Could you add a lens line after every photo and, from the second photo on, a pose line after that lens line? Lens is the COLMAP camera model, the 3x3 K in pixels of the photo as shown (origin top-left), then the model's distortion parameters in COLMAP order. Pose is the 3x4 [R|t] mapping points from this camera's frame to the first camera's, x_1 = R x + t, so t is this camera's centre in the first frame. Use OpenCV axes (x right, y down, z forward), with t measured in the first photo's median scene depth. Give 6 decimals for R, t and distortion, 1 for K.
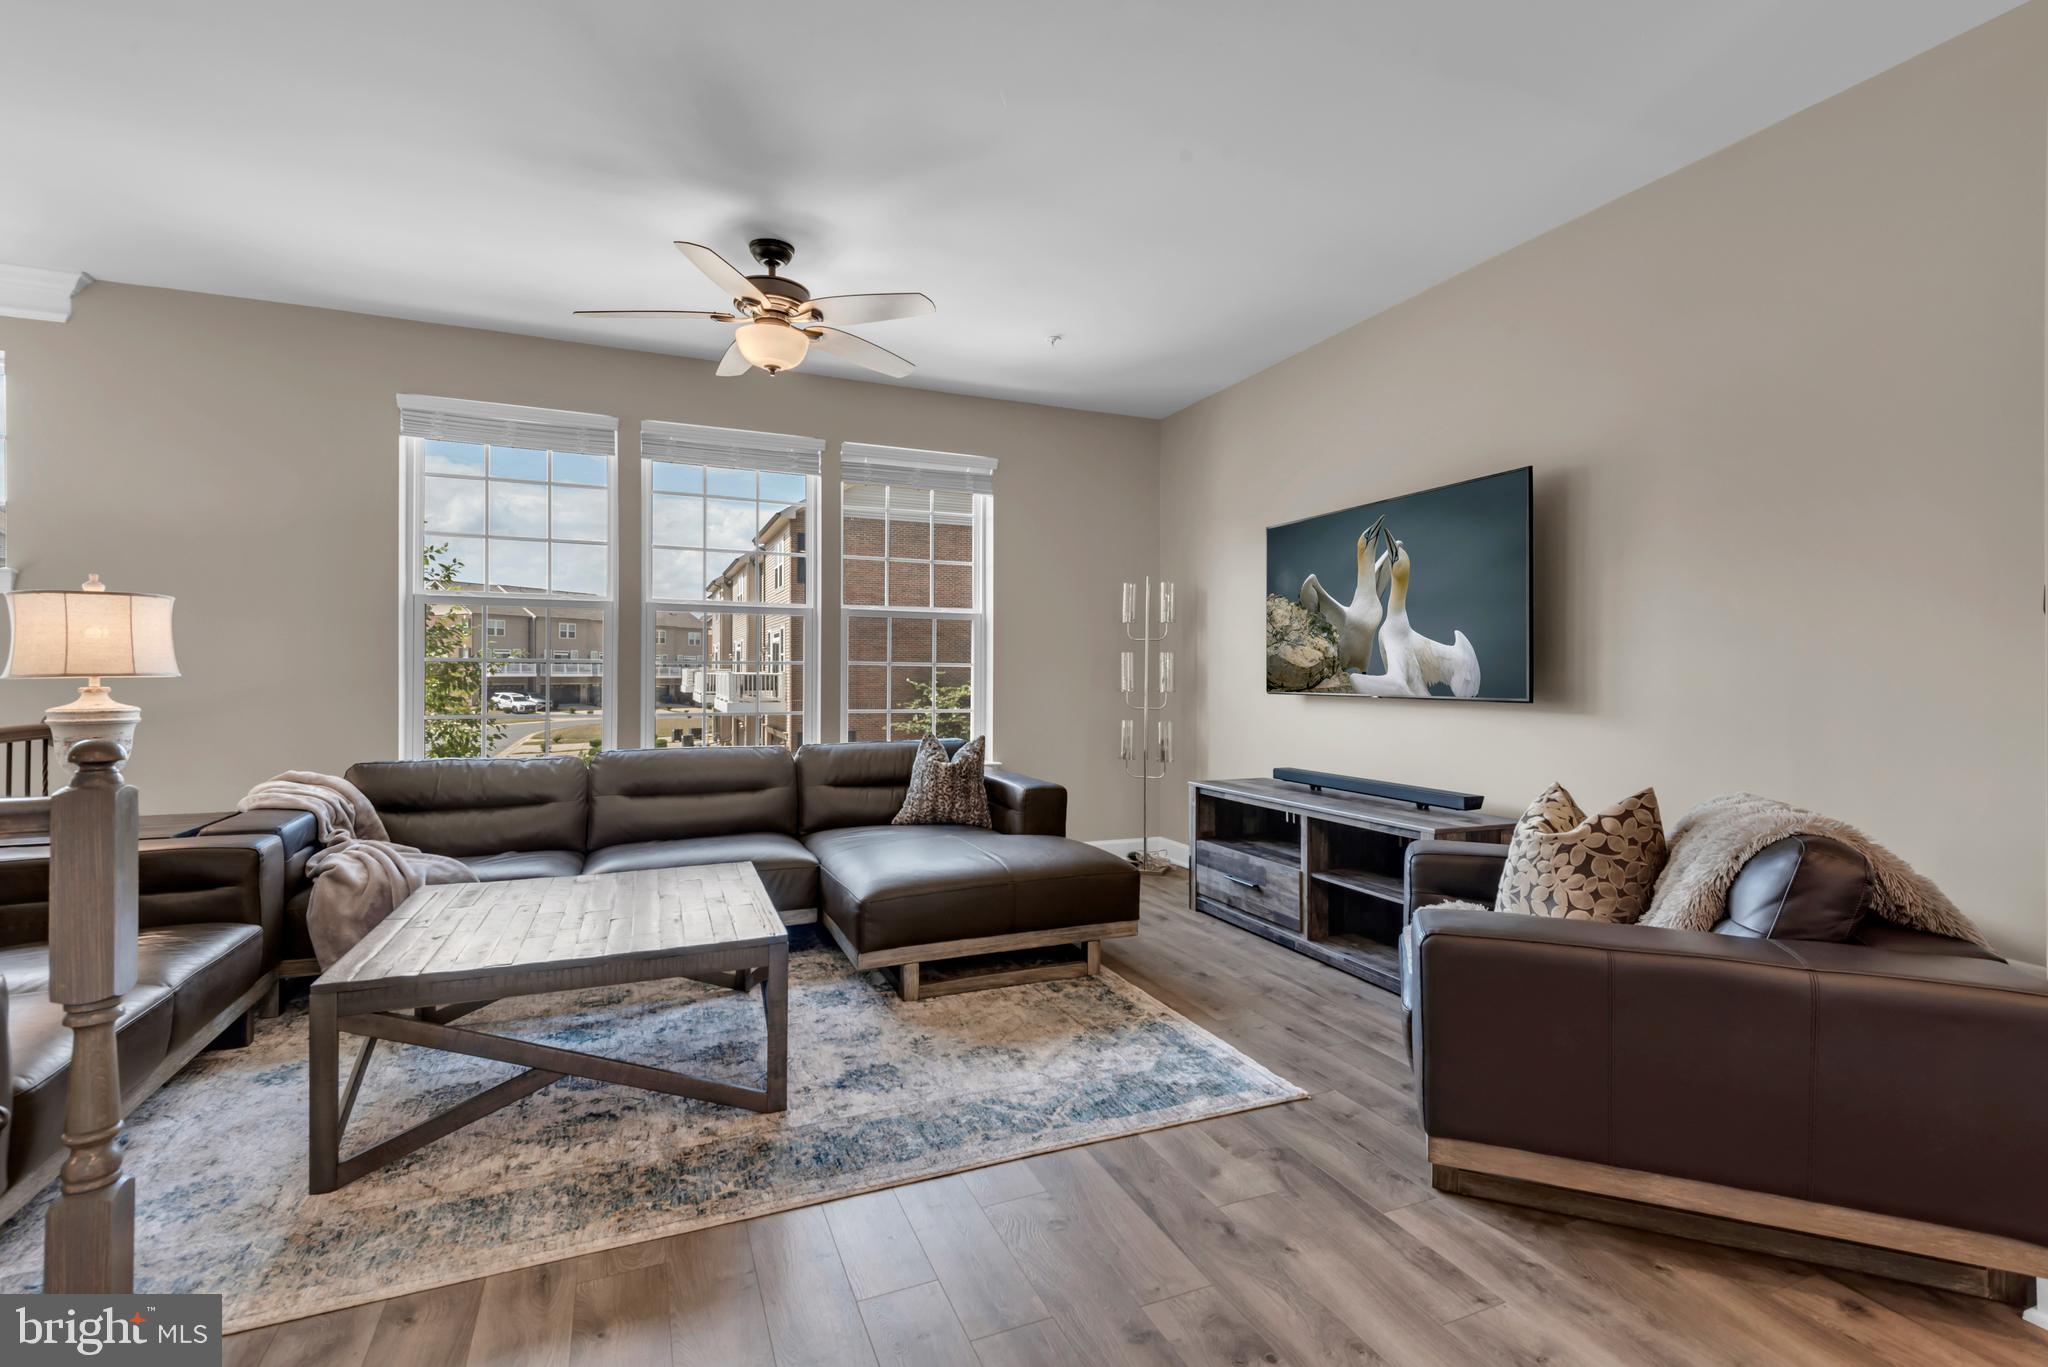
lens RADIAL K [[925.4, 0, 1011.5], [0, 925.4, 676.4], [0, 0, 1]] dist [0.053203, -0.018960]
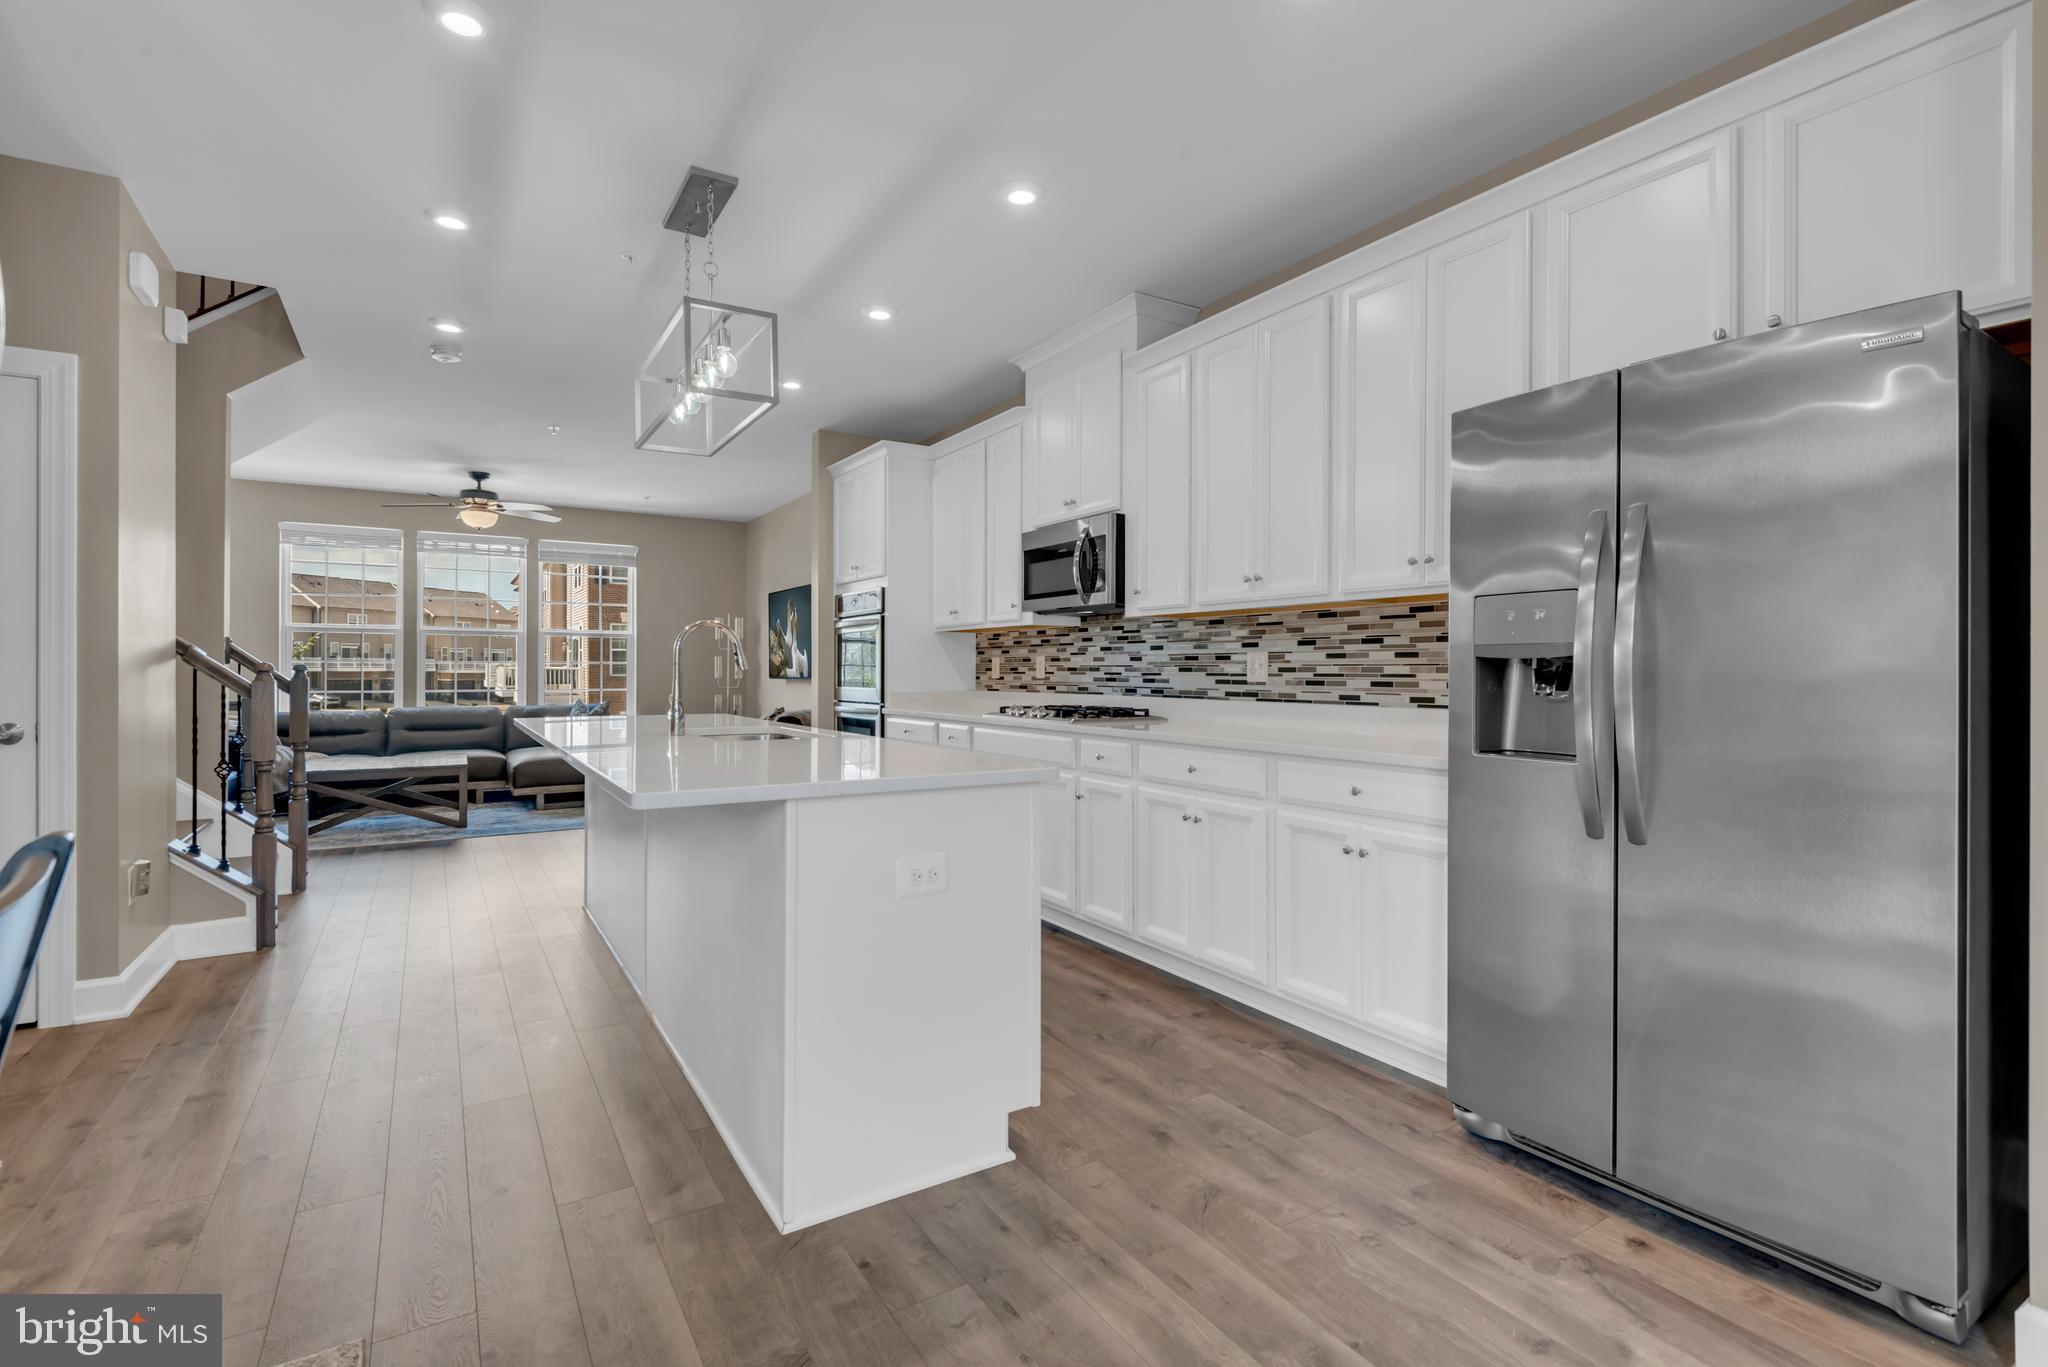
lens RADIAL K [[952.7, 0, 1020.3], [0, 952.7, 669.2], [0, 0, 1]] dist [0.012146, -0.000663]
pose [[0.986674, -0.000400, 0.162708, 0.632380], [0.000664, 0.999999, -0.001573, 0.002543], [-0.162707, 0.001660, 0.986673, -1.420212]]
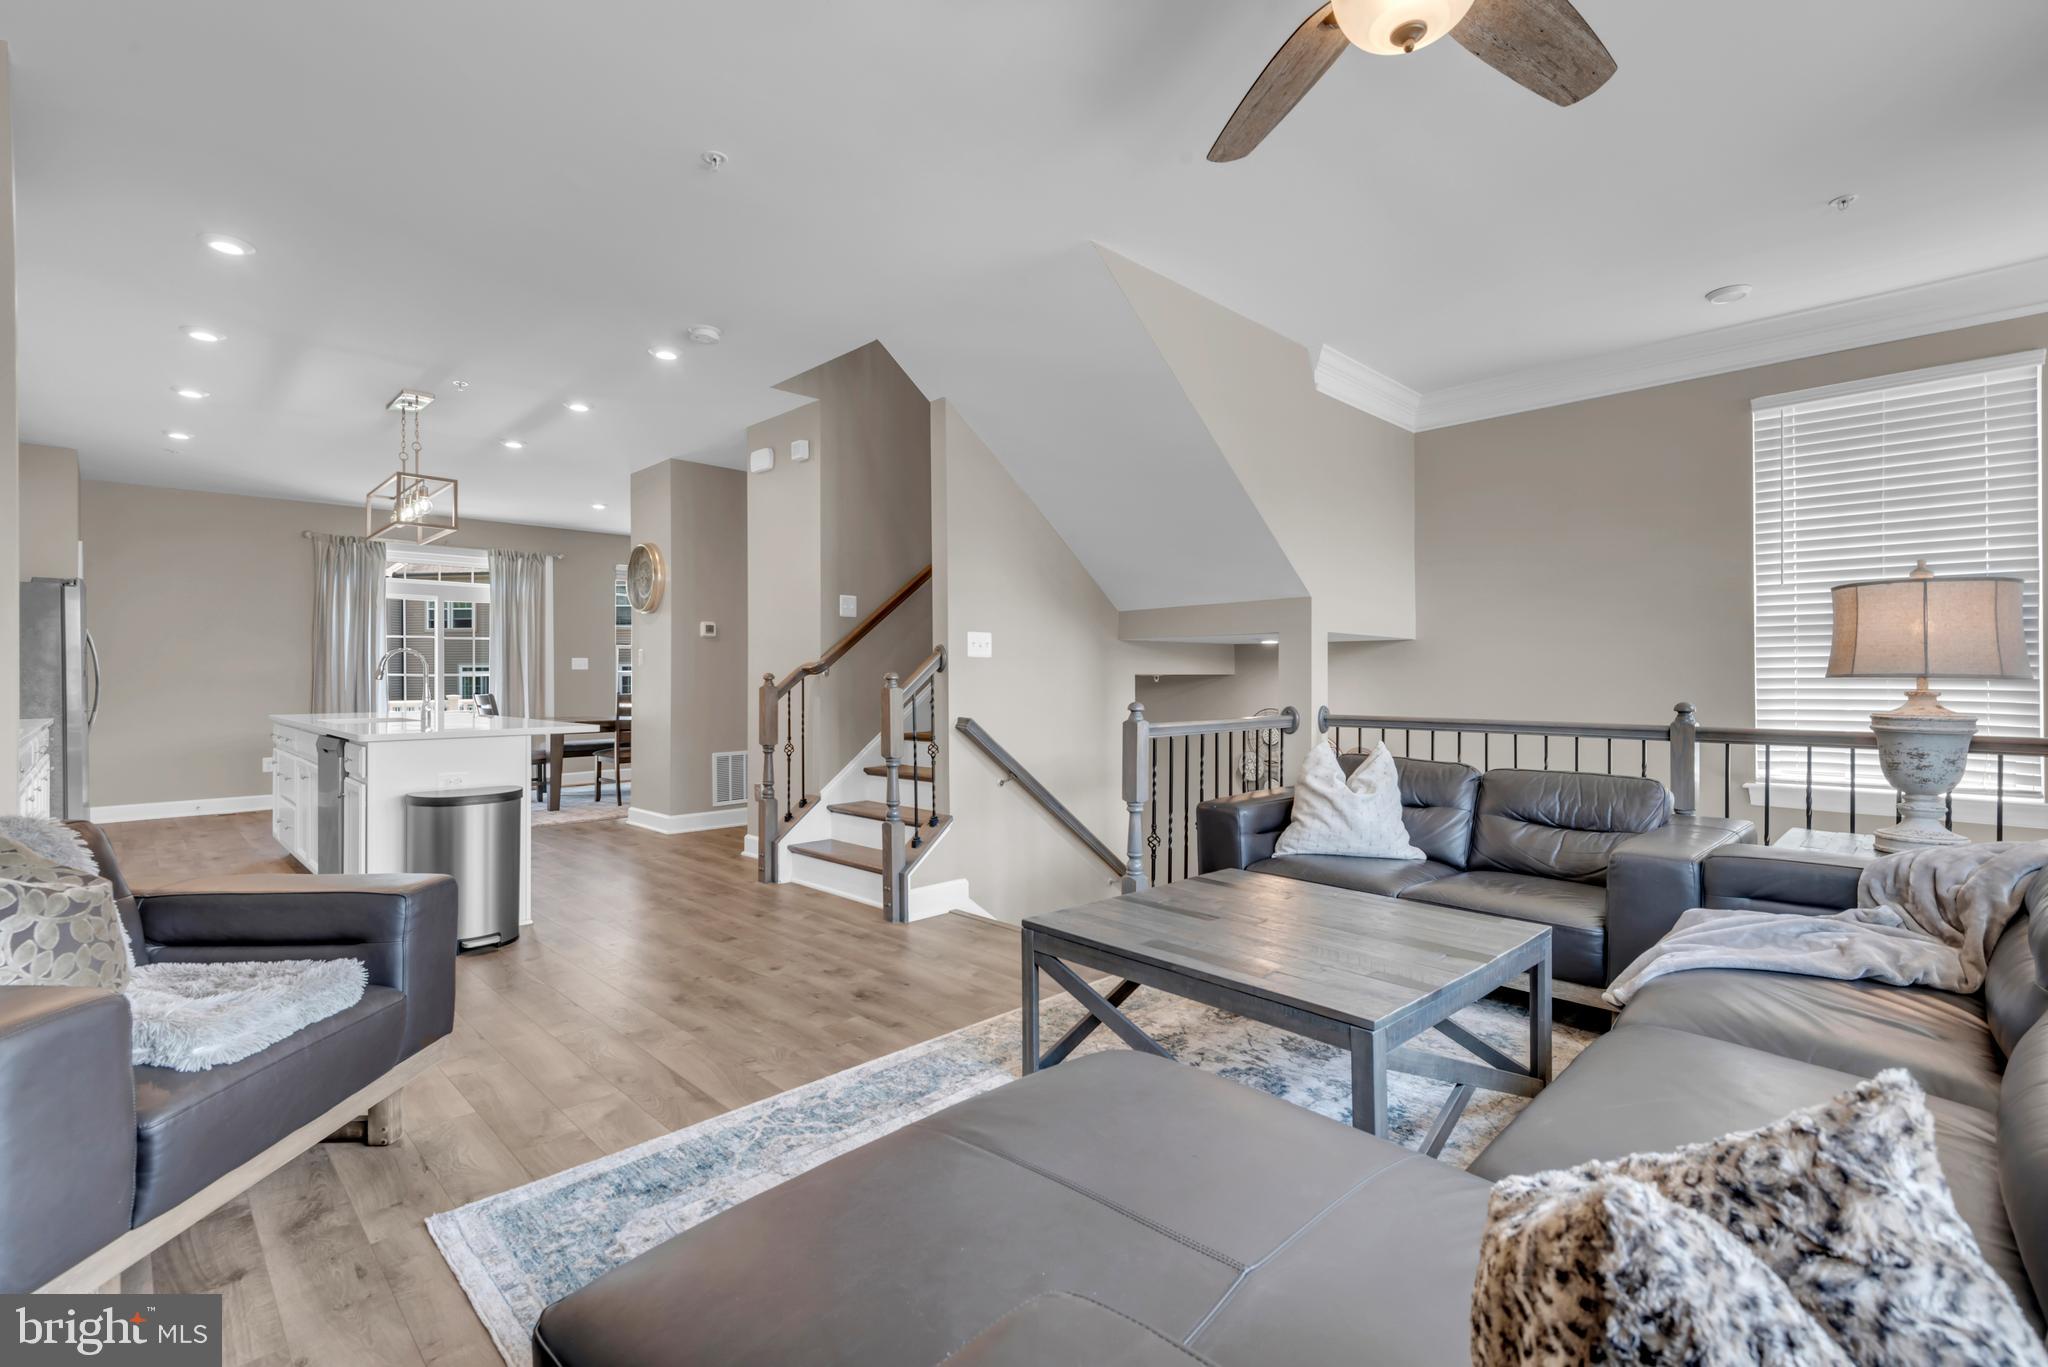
lens RADIAL K [[927.5, 0, 1023.2], [0, 927.5, 676.9], [0, 0, 1]] dist [0.012342, -0.001030]
pose [[-0.926803, 0.003076, -0.375536, 0.108734], [0.002441, 0.999995, 0.002168, -0.002326], [0.375541, 0.001093, -0.926805, 1.397068]]
